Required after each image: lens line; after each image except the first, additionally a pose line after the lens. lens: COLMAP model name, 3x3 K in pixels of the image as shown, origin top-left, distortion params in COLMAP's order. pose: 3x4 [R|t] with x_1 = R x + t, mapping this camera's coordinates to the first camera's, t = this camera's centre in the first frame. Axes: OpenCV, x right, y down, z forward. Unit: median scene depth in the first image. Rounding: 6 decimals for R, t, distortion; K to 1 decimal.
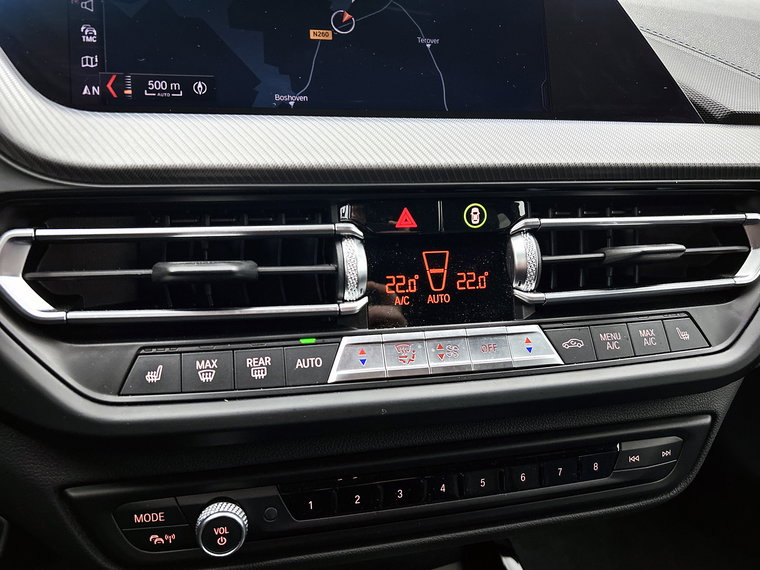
lens RADIAL K [[583.1, 0, 380.0], [0, 583.1, 285.0], [0, 0, 1]] dist [0.012591, -0.000599]
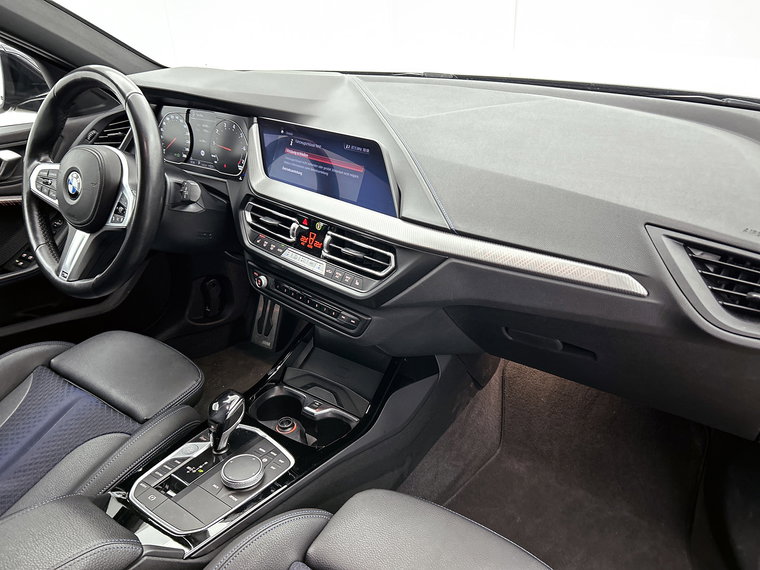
lens RADIAL K [[583.1, 0, 380.0], [0, 583.1, 285.0], [0, 0, 1]] dist [0.012591, -0.000599]
pose [[0.550155, 0.330370, -0.766932, 3.202917], [-0.268835, 0.939589, 0.211898, -0.635800], [0.790606, 0.089602, 0.605735, -0.809315]]
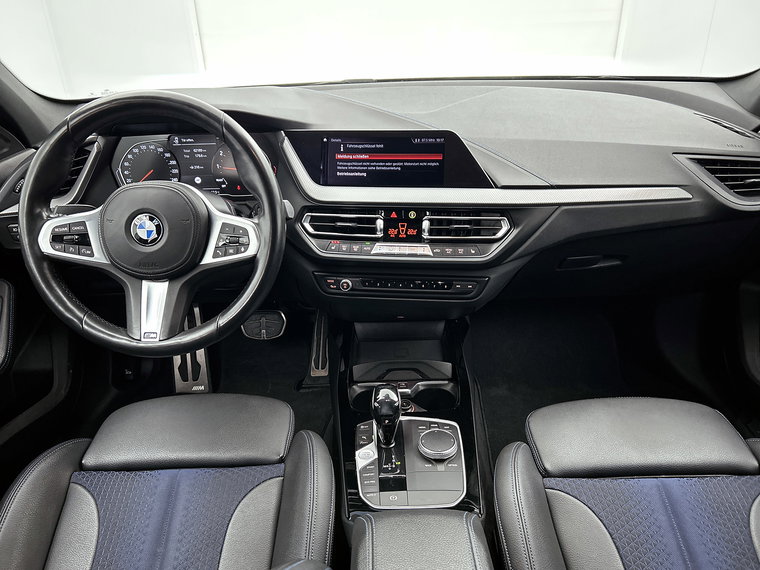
lens RADIAL K [[583.1, 0, 380.0], [0, 583.1, 285.0], [0, 0, 1]] dist [0.012591, -0.000599]
pose [[0.934952, 0.096519, -0.341394, 1.341711], [-0.071947, 0.993869, 0.083950, 0.034119], [0.347404, -0.053927, 0.936164, -2.746606]]
